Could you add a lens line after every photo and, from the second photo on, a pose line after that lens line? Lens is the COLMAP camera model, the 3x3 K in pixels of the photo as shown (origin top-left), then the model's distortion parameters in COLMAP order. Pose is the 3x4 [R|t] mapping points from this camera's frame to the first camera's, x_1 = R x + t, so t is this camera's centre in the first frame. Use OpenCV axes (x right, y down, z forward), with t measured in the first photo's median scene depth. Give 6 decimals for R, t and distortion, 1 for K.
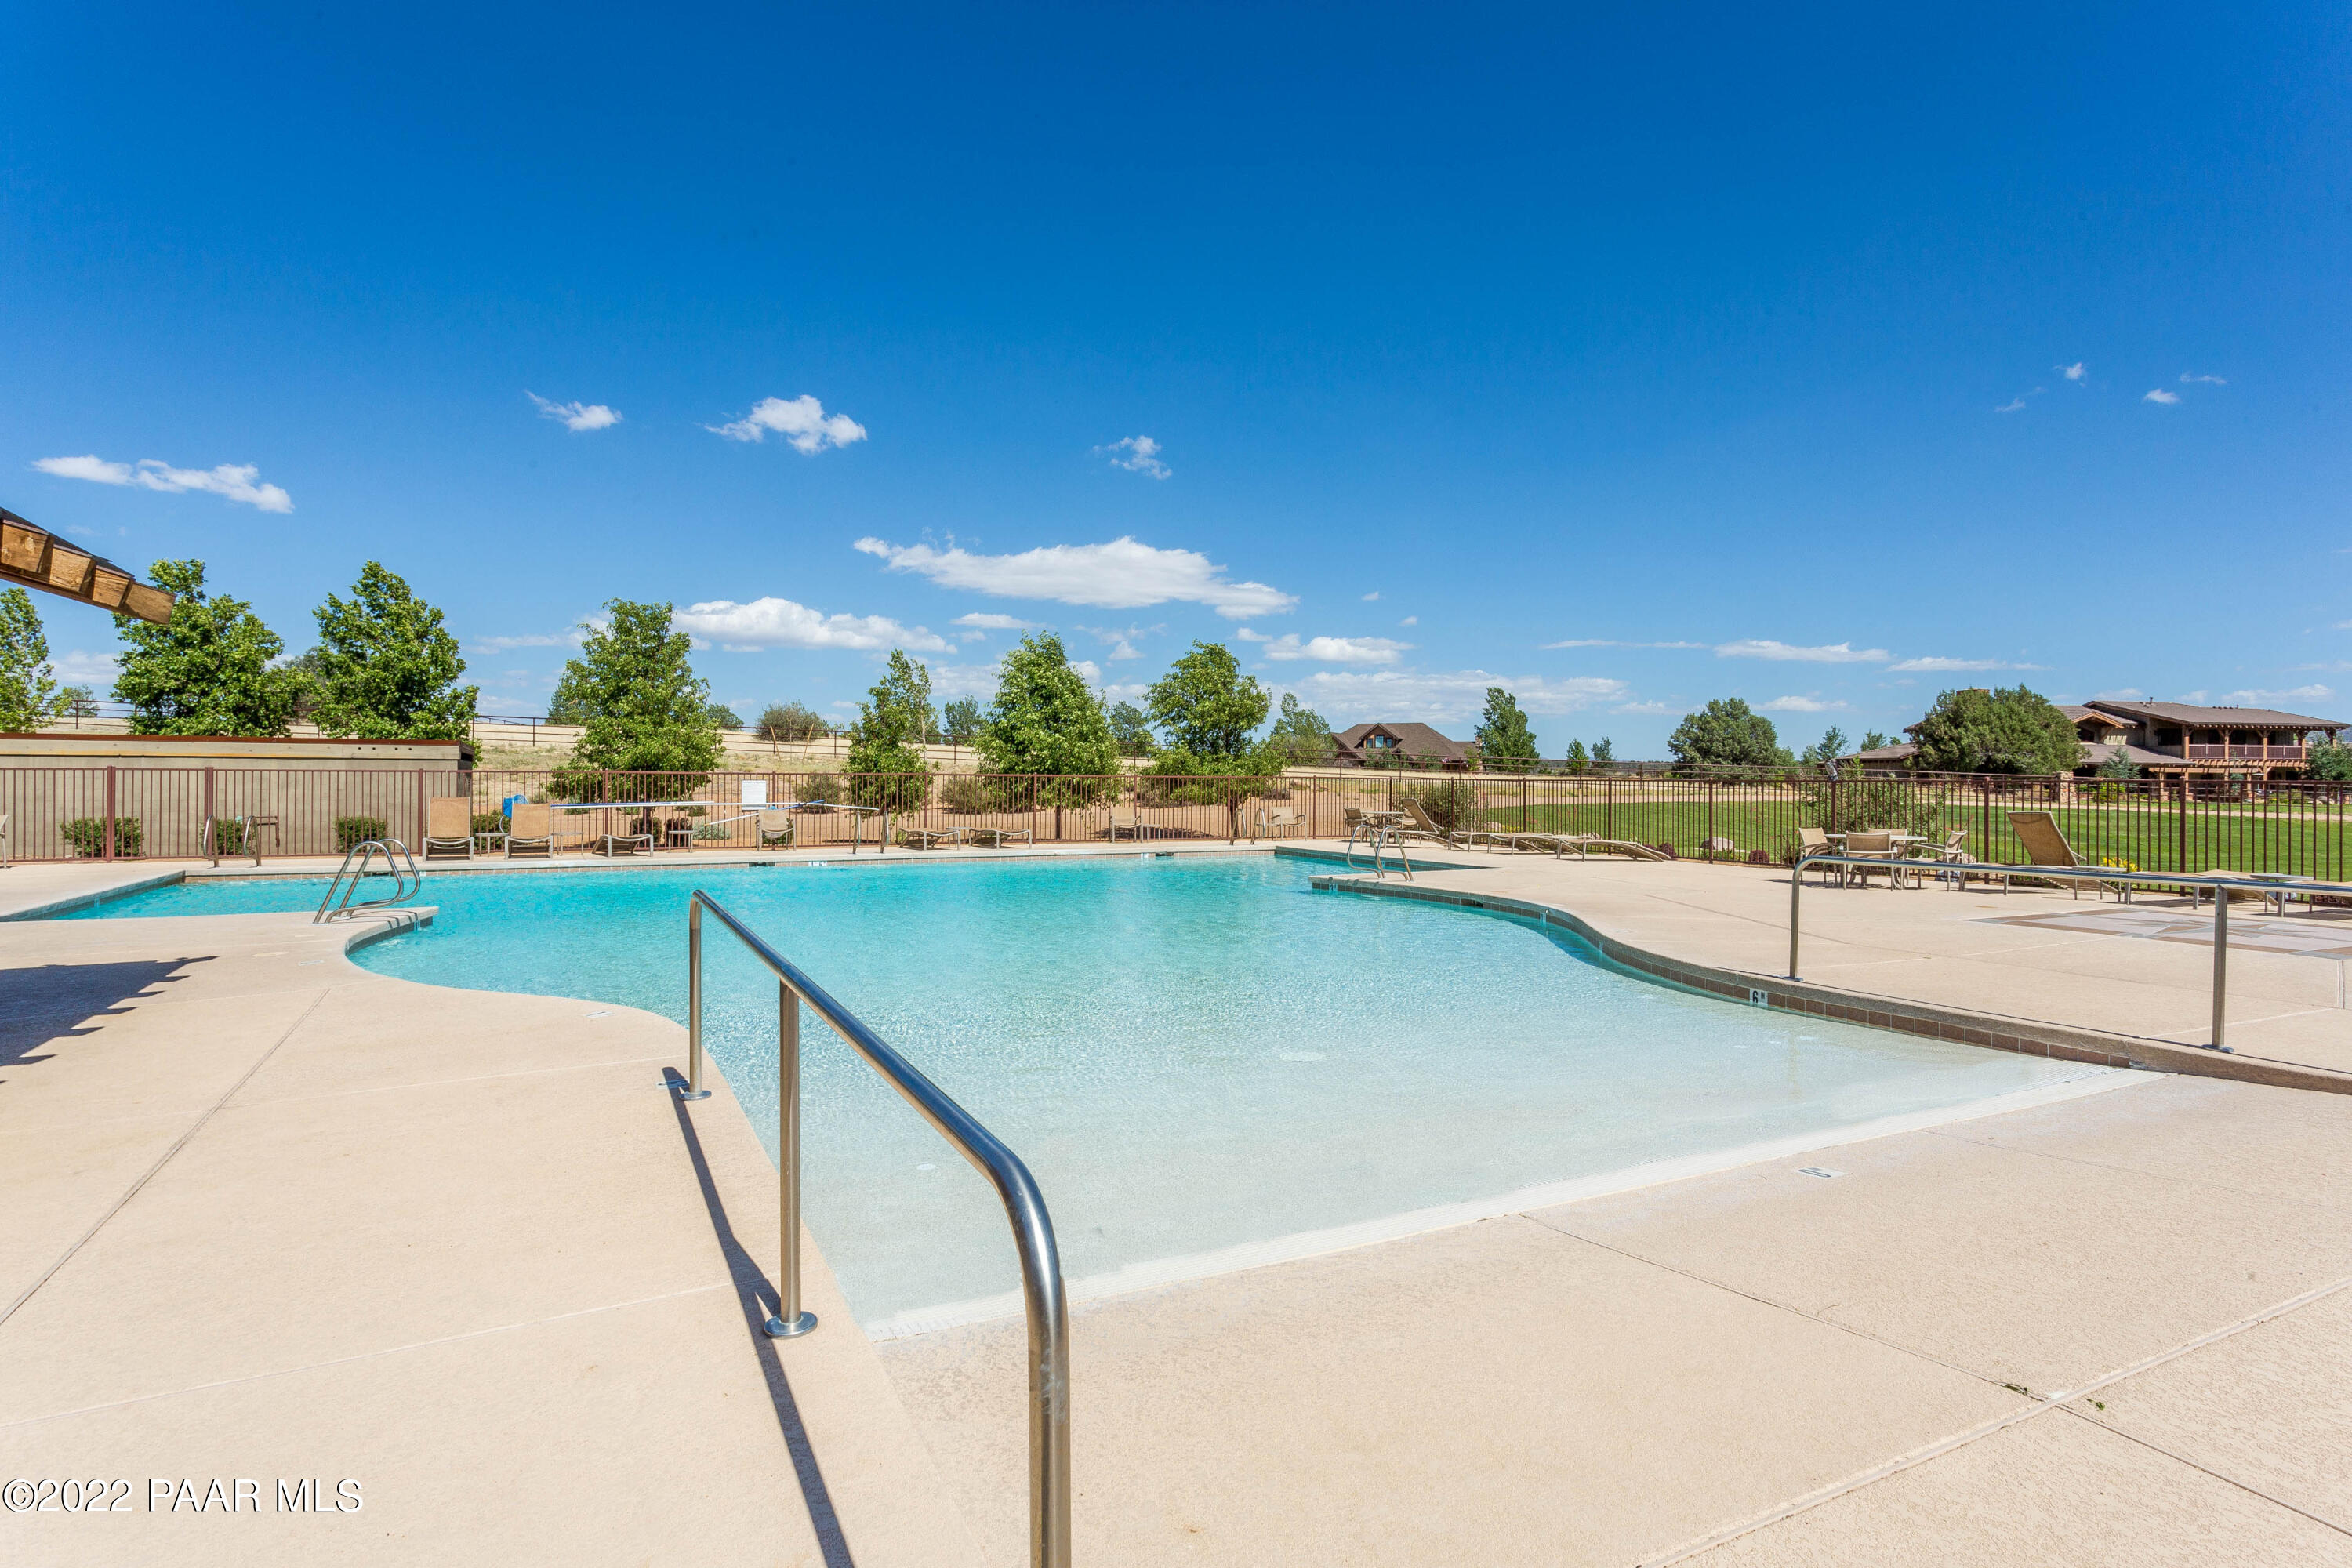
lens RADIAL K [[1209.5, 0, 1176.0], [0, 1209.5, 784.0], [0, 0, 1]] dist [0.003893, 0.000826]
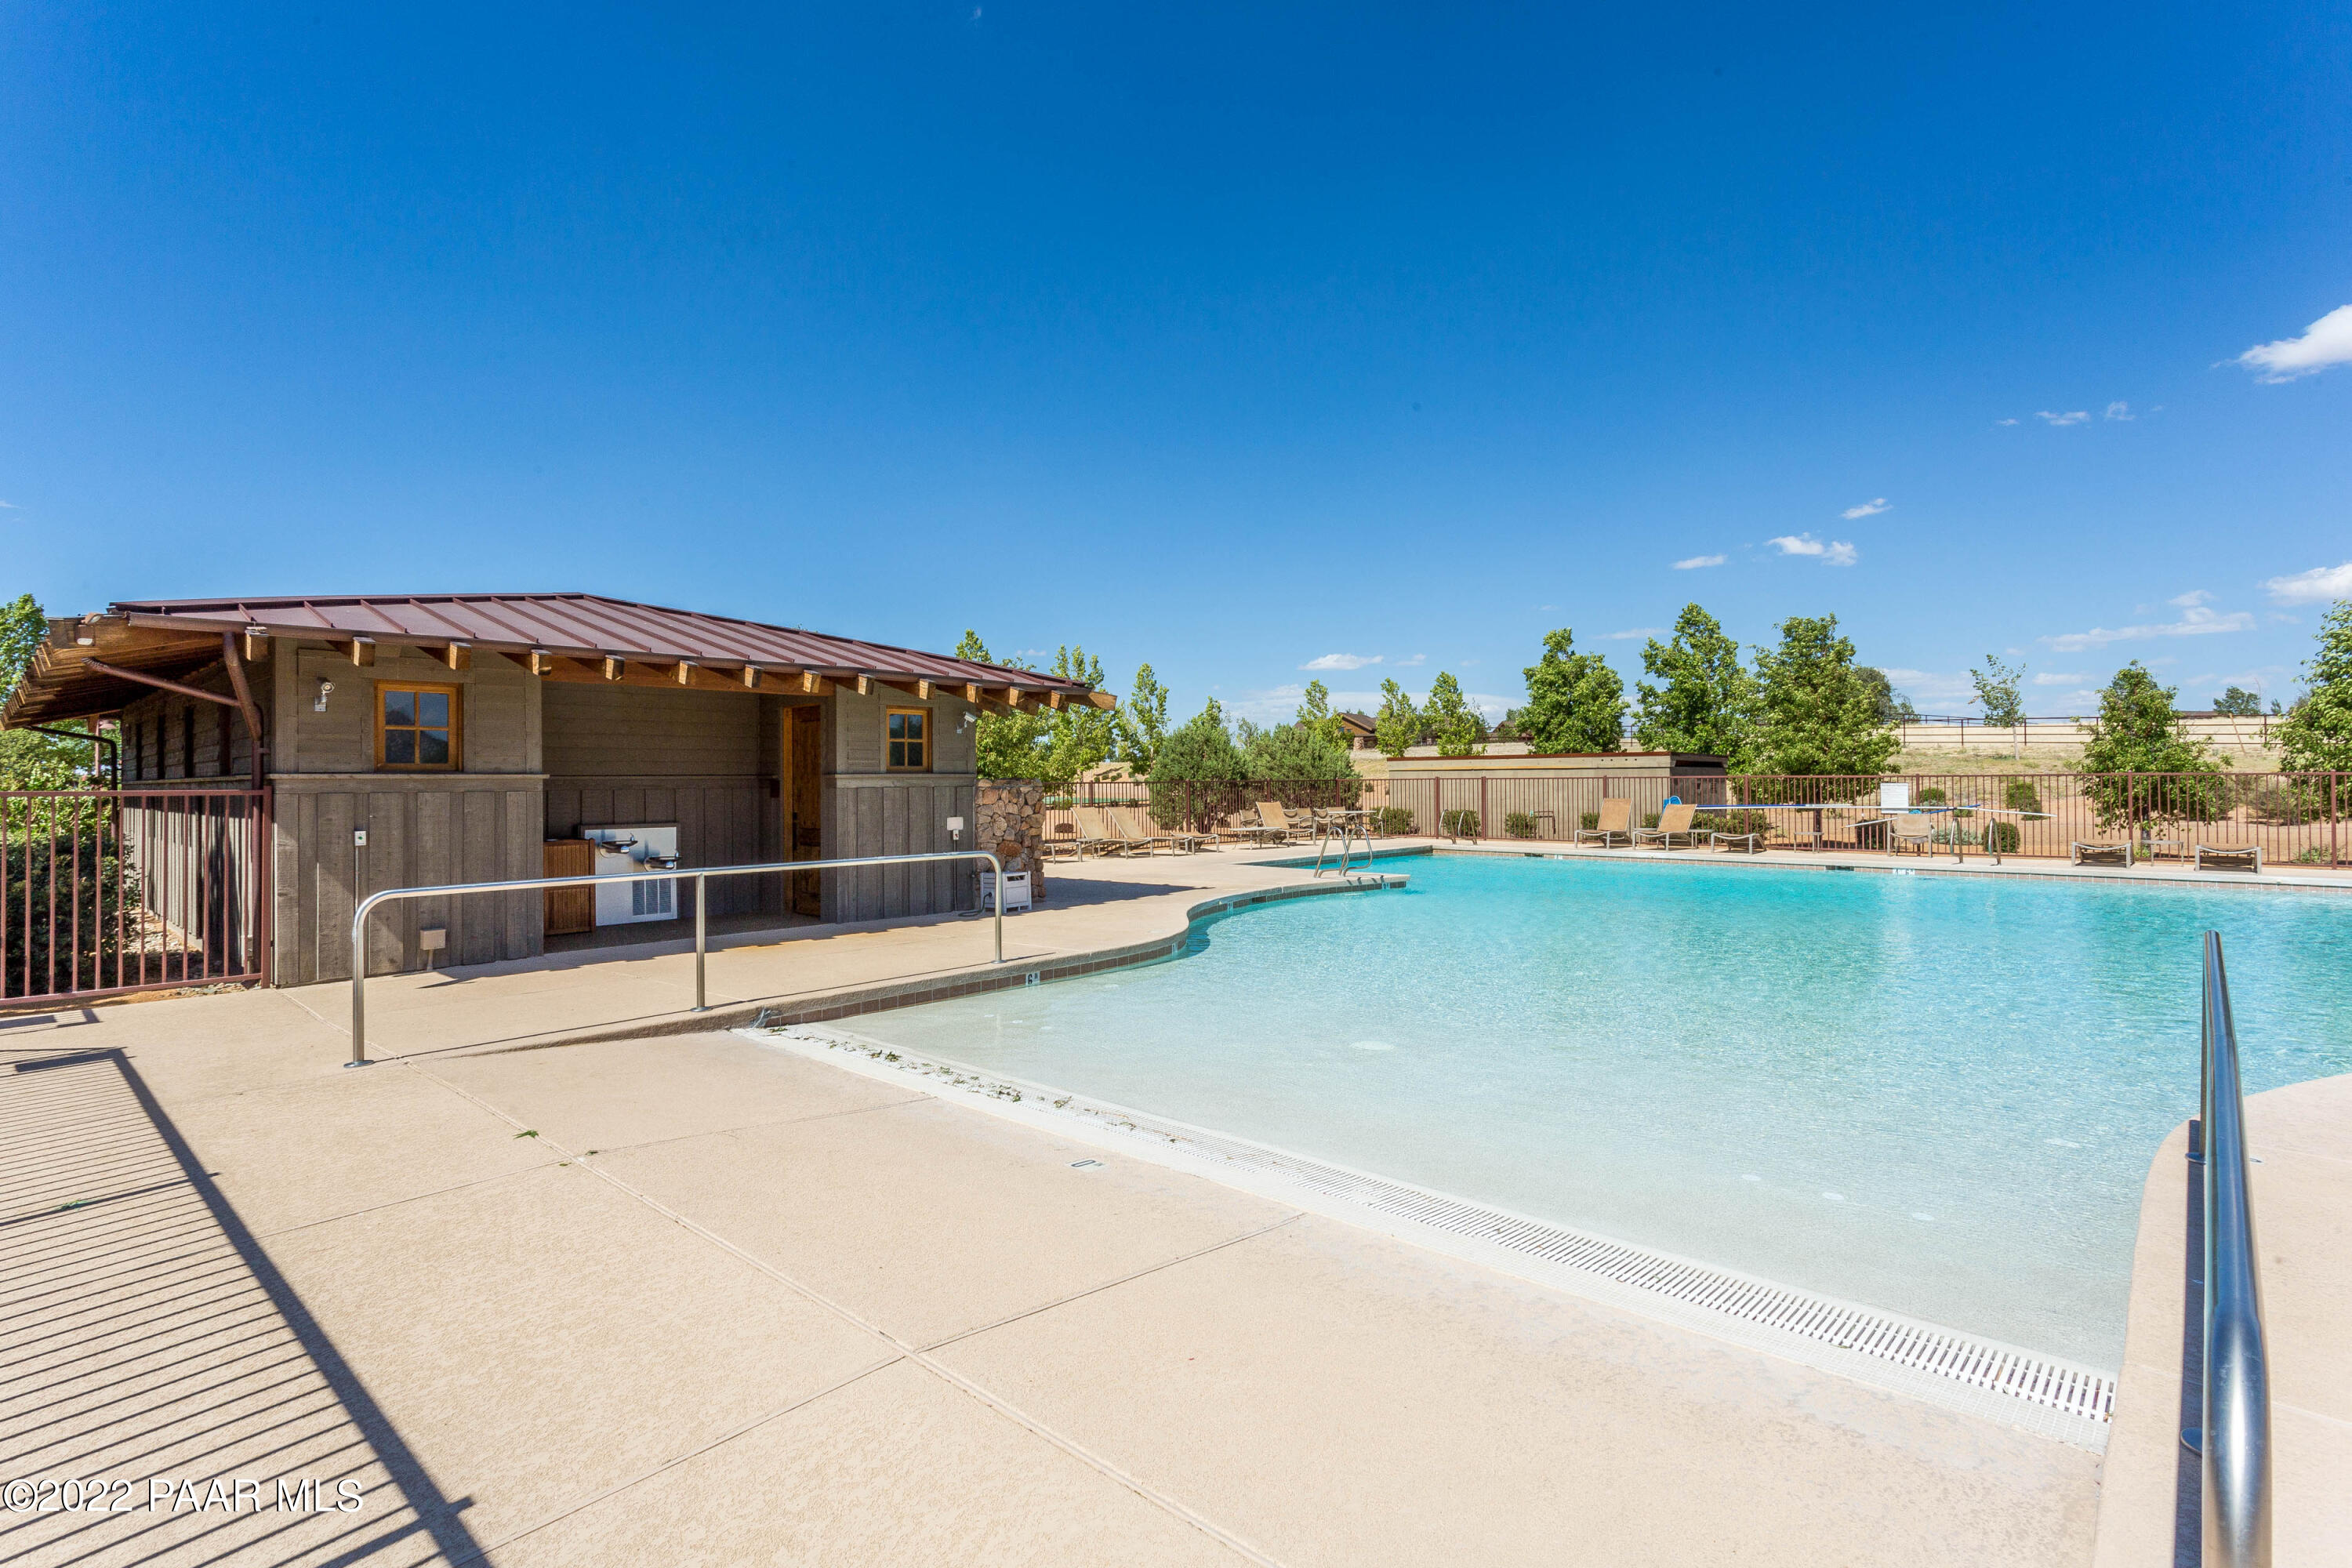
lens RADIAL K [[1128.4, 0, 1176.0], [0, 1128.4, 784.0], [0, 0, 1]] dist [-0.027833, -0.000287]
pose [[0.355281, -0.004660, -0.934748, 0.317659], [0.002833, 0.999988, -0.003909, -0.000755], [0.934755, -0.001259, 0.355290, 0.157527]]
